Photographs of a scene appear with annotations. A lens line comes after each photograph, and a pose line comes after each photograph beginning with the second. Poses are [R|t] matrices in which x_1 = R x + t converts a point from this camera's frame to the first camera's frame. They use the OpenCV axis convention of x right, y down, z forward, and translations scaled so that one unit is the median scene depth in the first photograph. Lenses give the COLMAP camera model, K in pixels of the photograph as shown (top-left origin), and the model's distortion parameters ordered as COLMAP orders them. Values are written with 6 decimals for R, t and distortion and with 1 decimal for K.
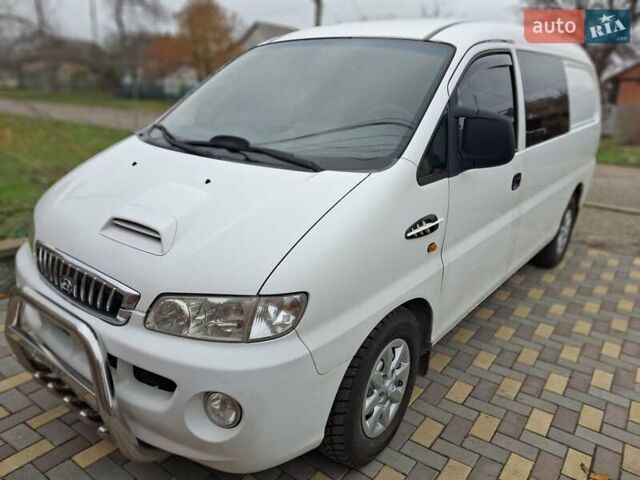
lens RADIAL K [[483.1, 0, 337.1], [0, 483.1, 242.1], [0, 0, 1]] dist [0.004590, 0.003215]
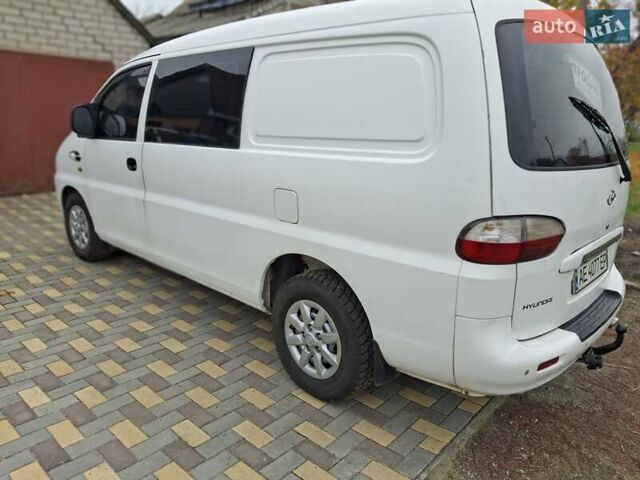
lens RADIAL K [[474.7, 0, 316.6], [0, 474.7, 258.3], [0, 0, 1]] dist [0.100482, -0.175335]
pose [[-0.135087, 0.245966, -0.959819, 1.575397], [-0.347083, 0.895574, 0.278352, -0.422803], [0.928054, 0.370738, -0.035610, 1.591026]]
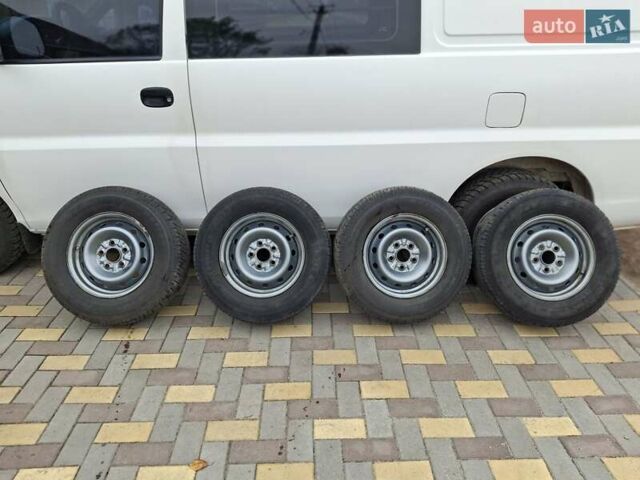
lens RADIAL K [[474.7, 0, 316.6], [0, 474.7, 258.3], [0, 0, 1]] dist [0.100482, -0.175335]
pose [[0.600092, 0.327036, -0.730025, 1.230271], [-0.238789, 0.944236, 0.226710, -0.116148], [0.763459, 0.038275, 0.644721, 0.689949]]
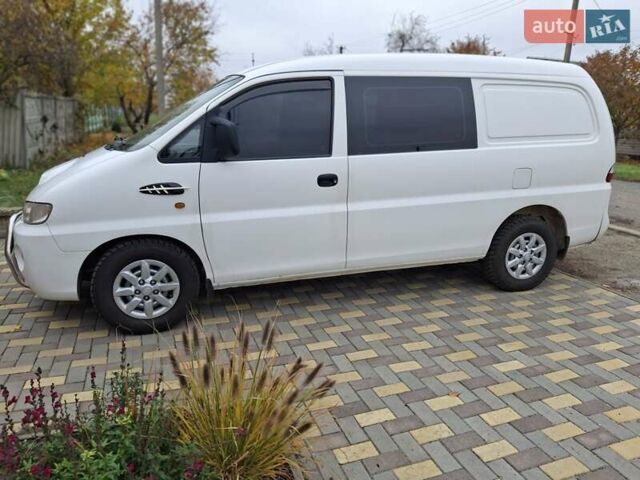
lens RADIAL K [[474.7, 0, 316.6], [0, 474.7, 258.3], [0, 0, 1]] dist [0.100482, -0.175335]
pose [[0.816373, 0.146077, -0.558745, 1.061957], [-0.166427, 0.985946, 0.014599, 0.060759], [0.553025, 0.081072, 0.829211, -0.013557]]
